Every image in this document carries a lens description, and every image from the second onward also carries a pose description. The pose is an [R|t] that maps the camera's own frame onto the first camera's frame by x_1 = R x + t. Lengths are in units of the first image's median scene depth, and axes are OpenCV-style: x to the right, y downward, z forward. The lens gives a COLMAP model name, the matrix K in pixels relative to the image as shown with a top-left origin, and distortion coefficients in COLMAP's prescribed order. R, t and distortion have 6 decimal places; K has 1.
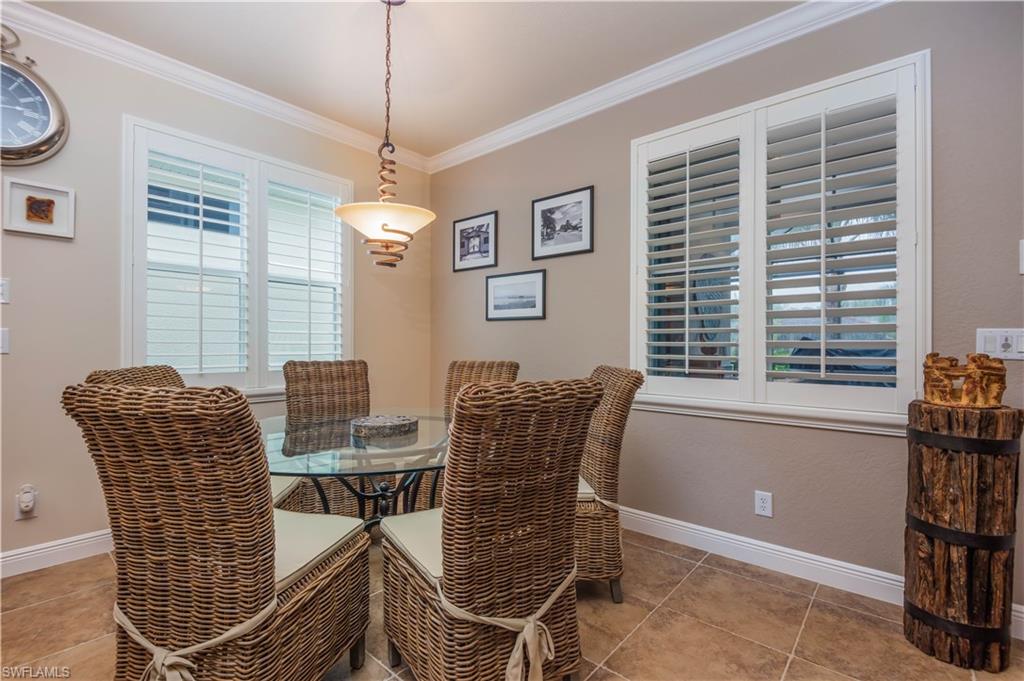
lens RADIAL K [[455.1, 0, 512.0], [0, 455.1, 340.5], [0, 0, 1]] dist [-0.000010, -0.000238]
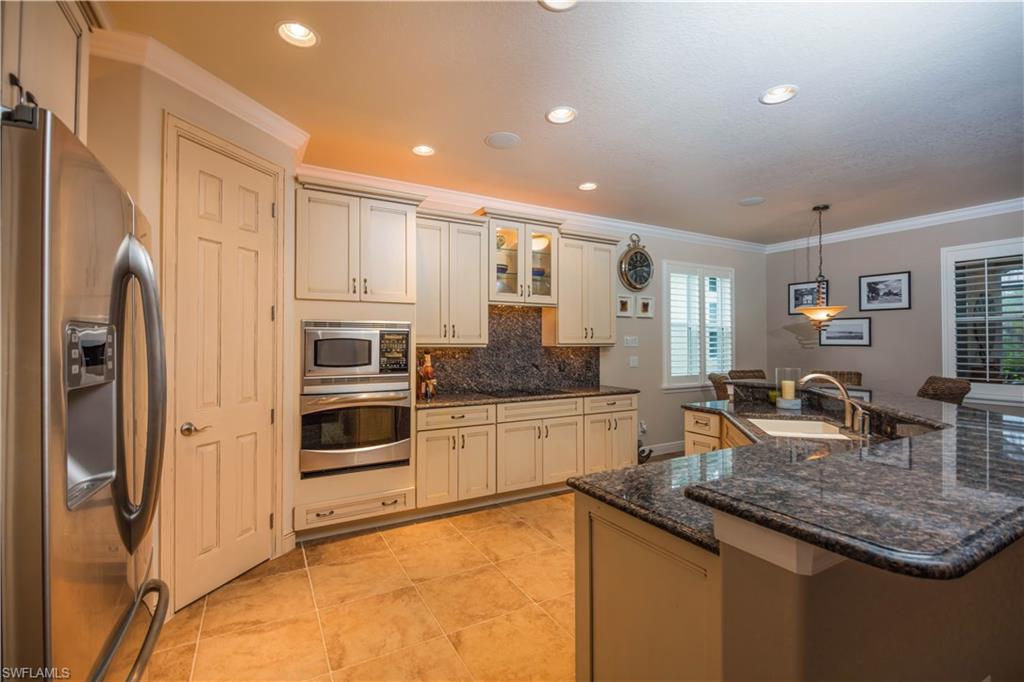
lens RADIAL K [[455.3, 0, 515.4], [0, 455.3, 330.9], [0, 0, 1]] dist [-0.001157, -0.000562]
pose [[0.940362, -0.012862, -0.339932, -0.656520], [0.006988, 0.999804, -0.018499, -0.091513], [0.340104, 0.015021, 0.940268, -1.148920]]
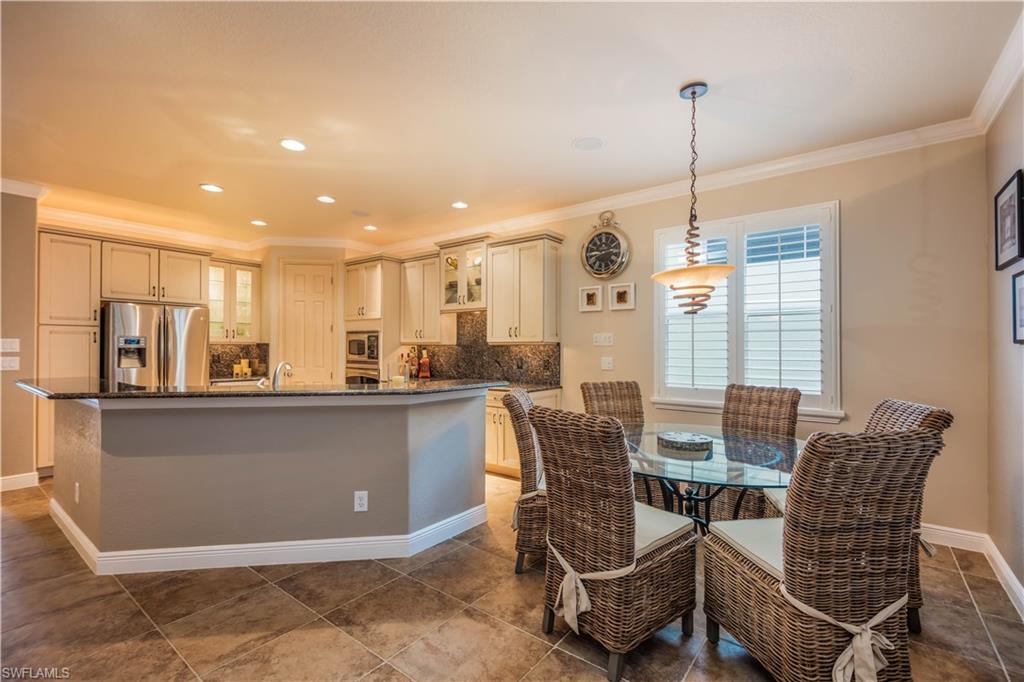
lens RADIAL K [[455.1, 0, 512.0], [0, 455.1, 341.0], [0, 0, 1]] dist [-0.000010, -0.000238]
pose [[0.047457, -0.015189, -0.998758, 0.678965], [0.007917, 0.999859, -0.014830, -0.055045], [0.998842, -0.007204, 0.047571, 0.328601]]
